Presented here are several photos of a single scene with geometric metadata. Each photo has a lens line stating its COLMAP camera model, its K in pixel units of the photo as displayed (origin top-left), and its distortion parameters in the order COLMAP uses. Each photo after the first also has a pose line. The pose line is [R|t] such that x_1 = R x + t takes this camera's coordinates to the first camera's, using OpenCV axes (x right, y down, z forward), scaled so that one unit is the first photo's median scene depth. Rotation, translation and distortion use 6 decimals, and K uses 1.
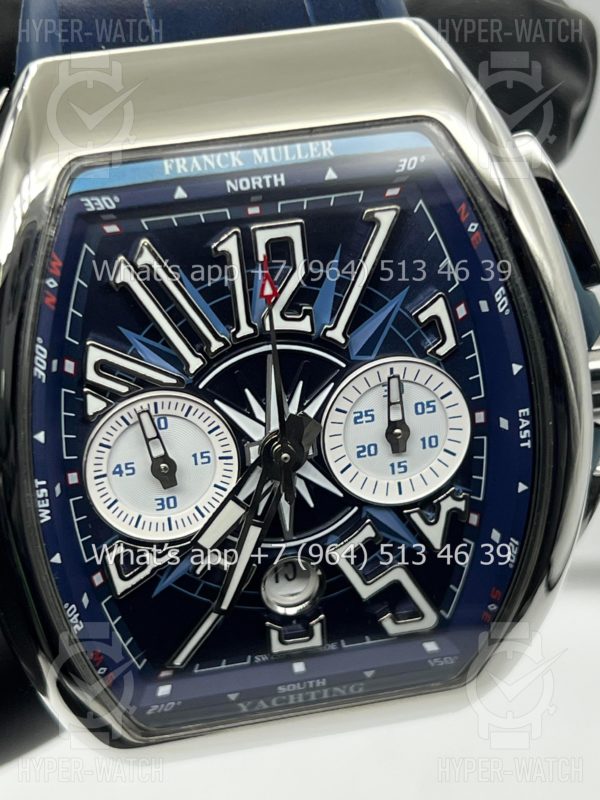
lens RADIAL K [[1924.0, 0, 296.2], [0, 1924.0, 397.9], [0, 0, 1]] dist [0.244287, 0.000000]
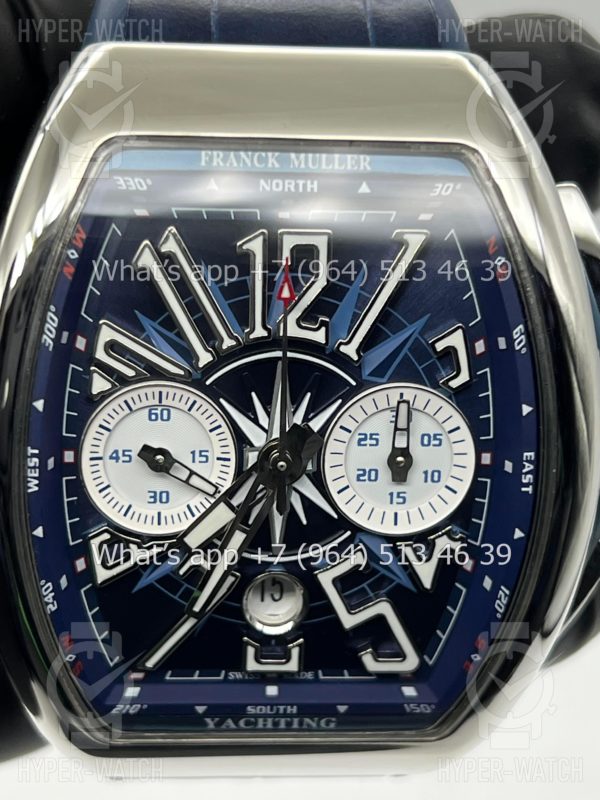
lens RADIAL K [[1924.0, 0, 297.2], [0, 1924.0, 395.4], [0, 0, 1]] dist [0.244287, 0.000000]
pose [[0.987726, 0.138113, -0.072956, 0.068762], [-0.144181, 0.985829, -0.085751, 0.078282], [0.060079, 0.095217, 0.993642, 0.011489]]
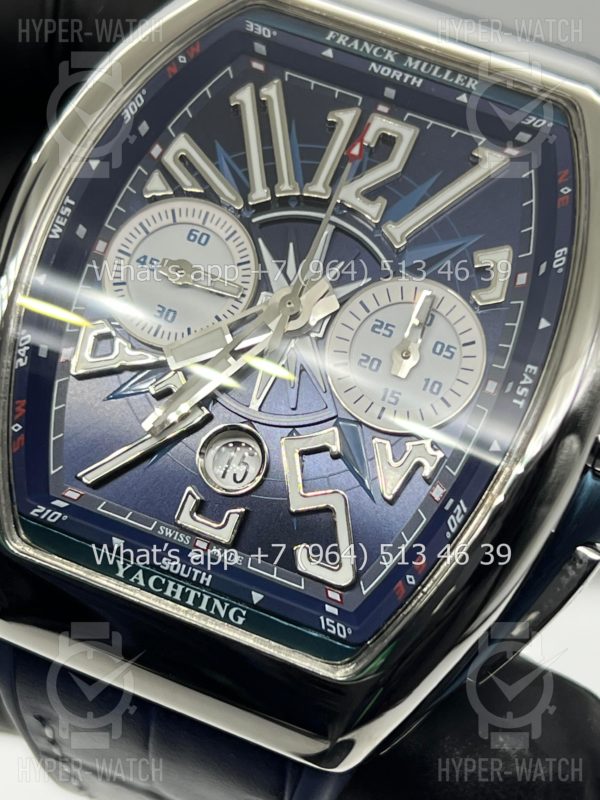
lens RADIAL K [[1924.0, 0, 298.8], [0, 1924.0, 402.7], [0, 0, 1]] dist [0.244287, 0.000000]
pose [[0.854223, 0.364698, -0.370539, 0.375911], [-0.512364, 0.711481, -0.480914, 0.530340], [0.088243, 0.600658, 0.794621, 0.248659]]
